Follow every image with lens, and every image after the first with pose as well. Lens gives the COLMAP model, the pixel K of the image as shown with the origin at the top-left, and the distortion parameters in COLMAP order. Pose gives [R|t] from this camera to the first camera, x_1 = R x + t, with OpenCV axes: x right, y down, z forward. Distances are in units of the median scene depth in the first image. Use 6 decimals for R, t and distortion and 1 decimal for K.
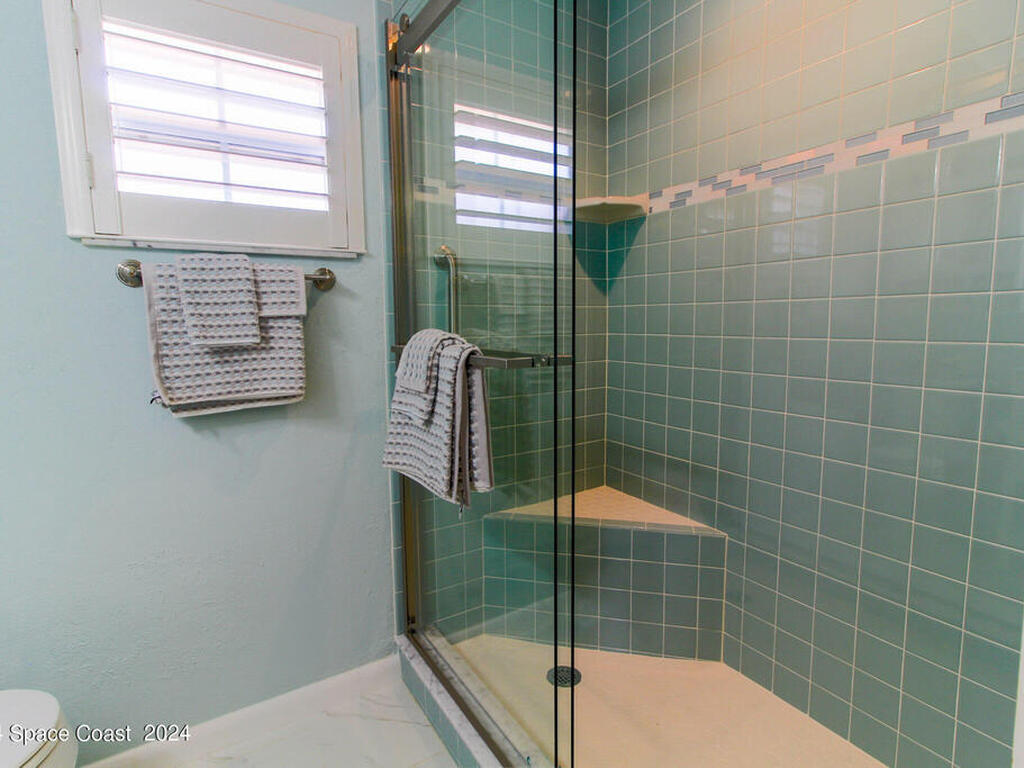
lens RADIAL K [[538.5, 0, 511.1], [0, 538.5, 378.4], [0, 0, 1]] dist [0.019181, -0.000018]
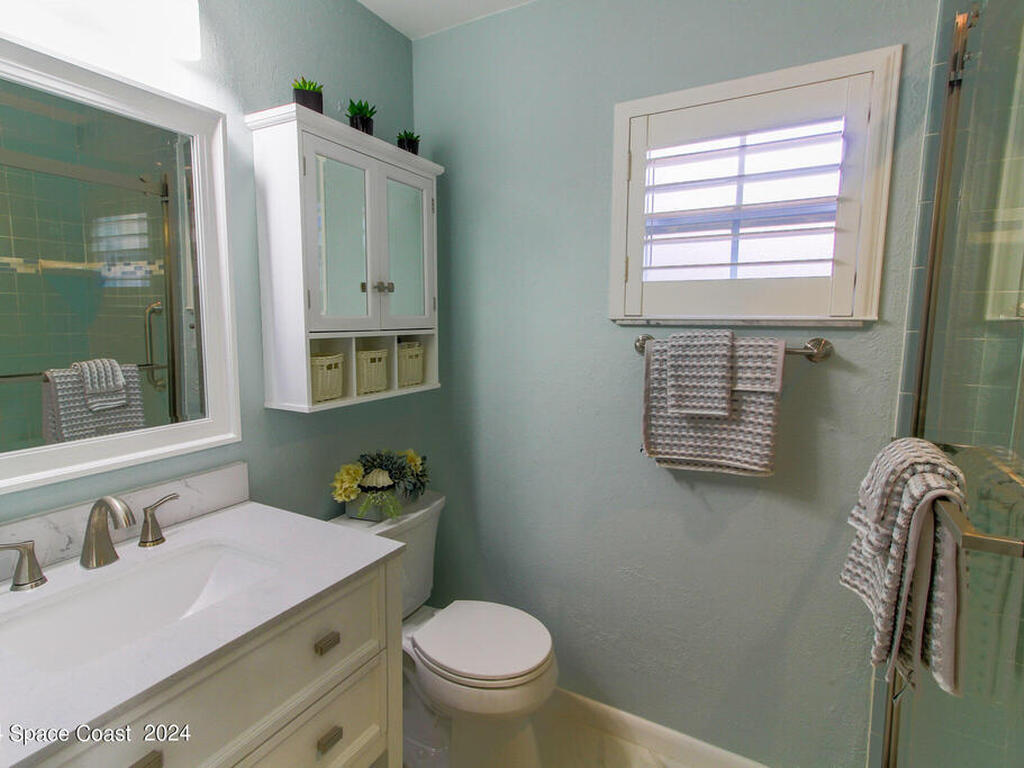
lens RADIAL K [[538.5, 0, 507.2], [0, 538.5, 384.1], [0, 0, 1]] dist [0.019181, -0.000018]
pose [[0.474986, 0.123044, -0.871349, 0.222880], [-0.105980, 0.990968, 0.082164, -0.164471], [0.873588, 0.053319, 0.483736, 0.129950]]
